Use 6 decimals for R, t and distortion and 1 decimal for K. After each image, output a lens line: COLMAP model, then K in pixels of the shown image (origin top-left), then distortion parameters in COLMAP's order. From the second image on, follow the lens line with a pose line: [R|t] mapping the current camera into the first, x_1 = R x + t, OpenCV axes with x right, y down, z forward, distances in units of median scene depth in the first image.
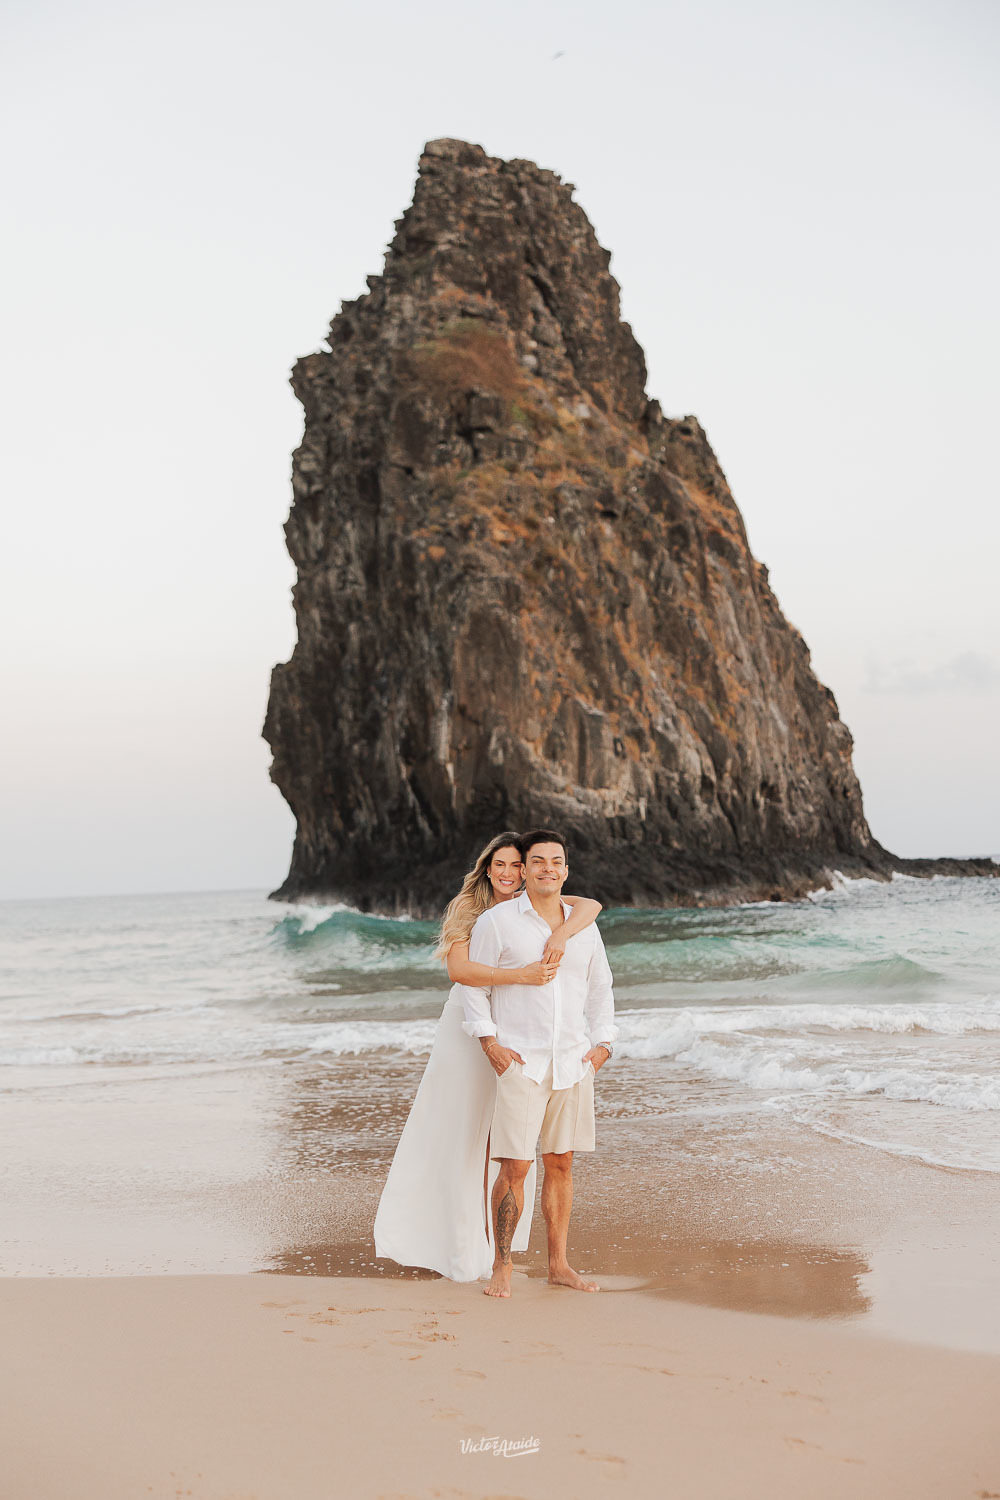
lens RADIAL K [[1837.5, 0, 500.0], [0, 1837.5, 750.0], [0, 0, 1]] dist [0.019510, 0.034265]
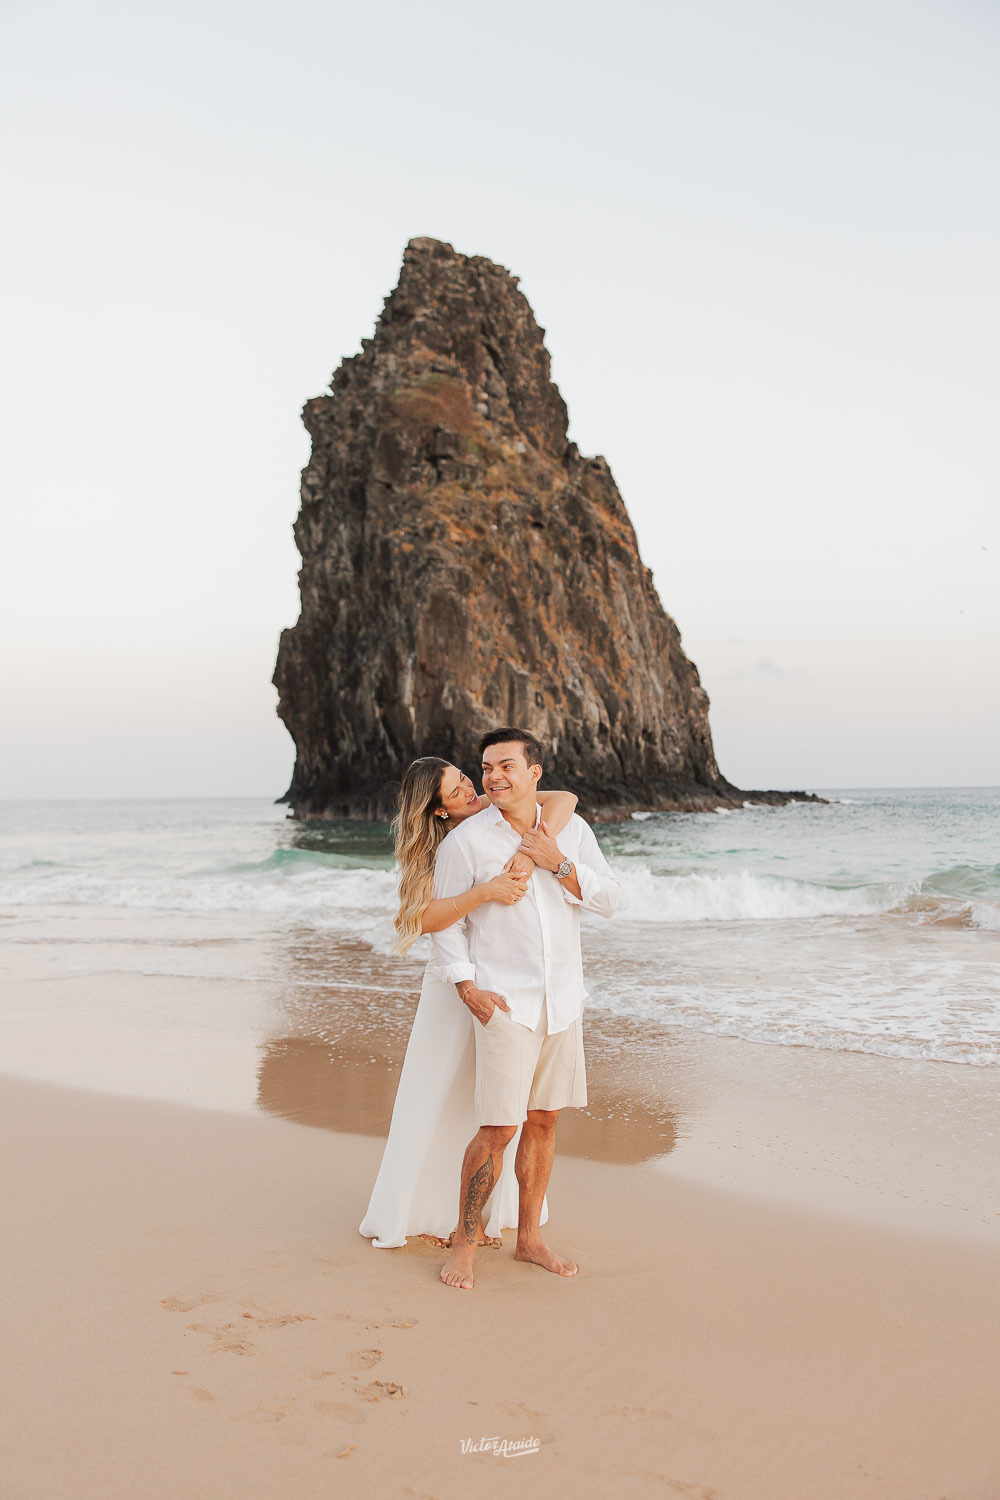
lens RADIAL K [[1336.9, 0, 500.0], [0, 1336.9, 750.0], [0, 0, 1]] dist [0.007958, 0.007332]
pose [[0.998626, 0.034094, 0.039788, -0.001036], [-0.035478, 0.998771, 0.034619, 0.002323], [-0.038558, -0.035983, 0.998608, 0.025291]]
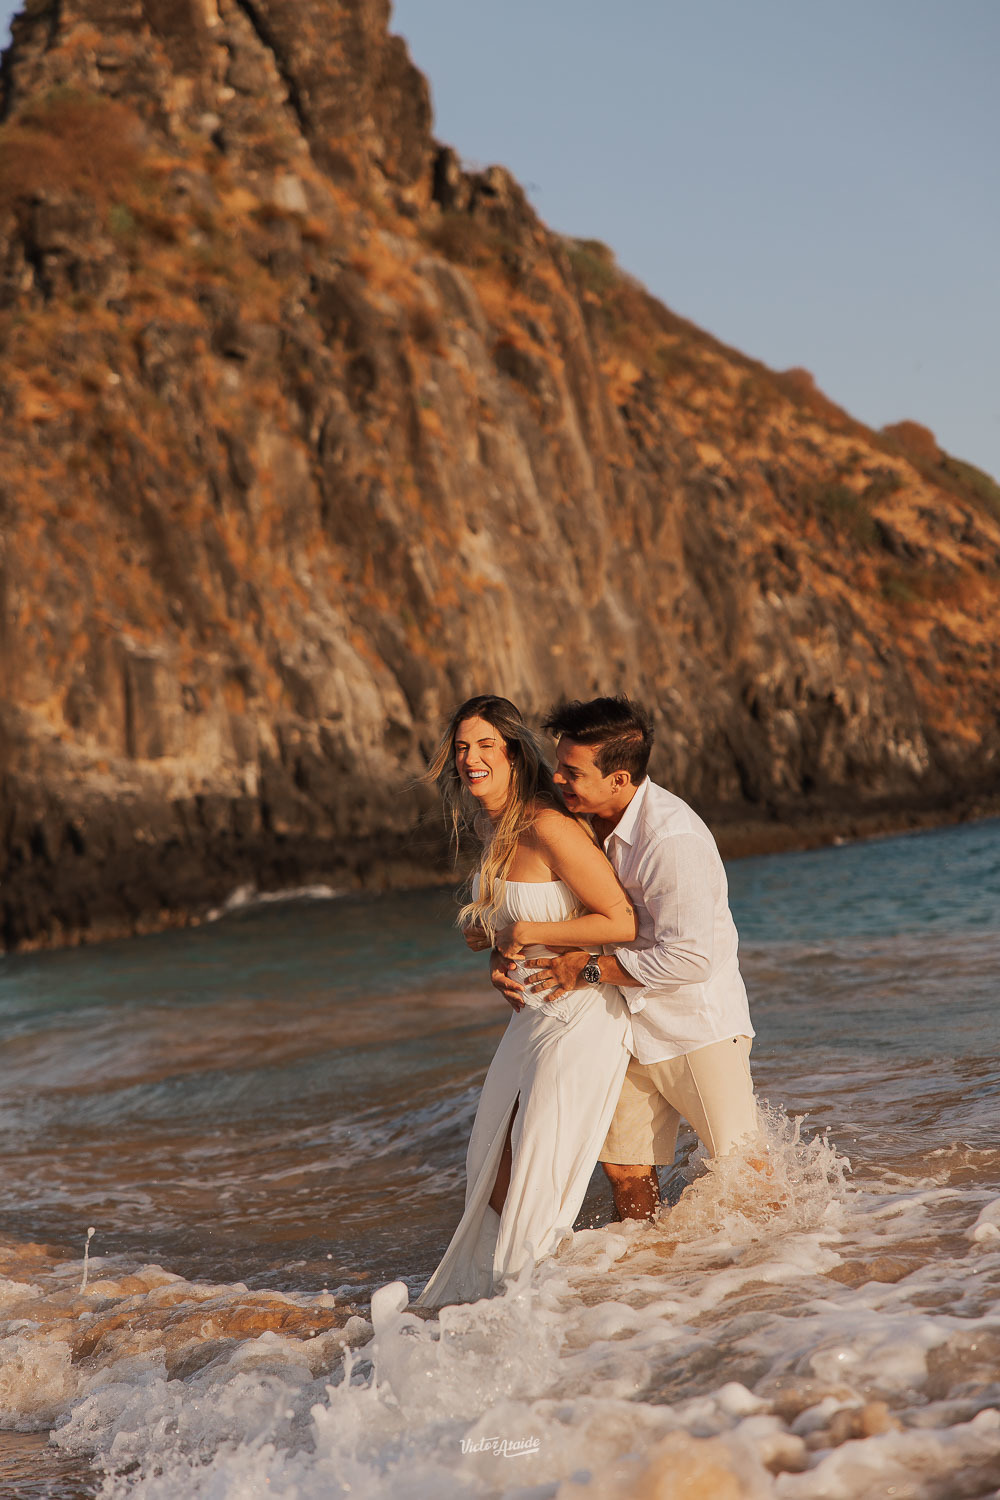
lens RADIAL K [[2944.4, 0, 500.0], [0, 2944.4, 750.0], [0, 0, 1]] dist [0.056502, -0.034361]
pose [[0.982802, -0.079892, -0.166485, 0.329310], [0.087450, 0.995422, 0.038565, -0.013297], [0.162642, -0.052461, 0.985290, -0.092627]]
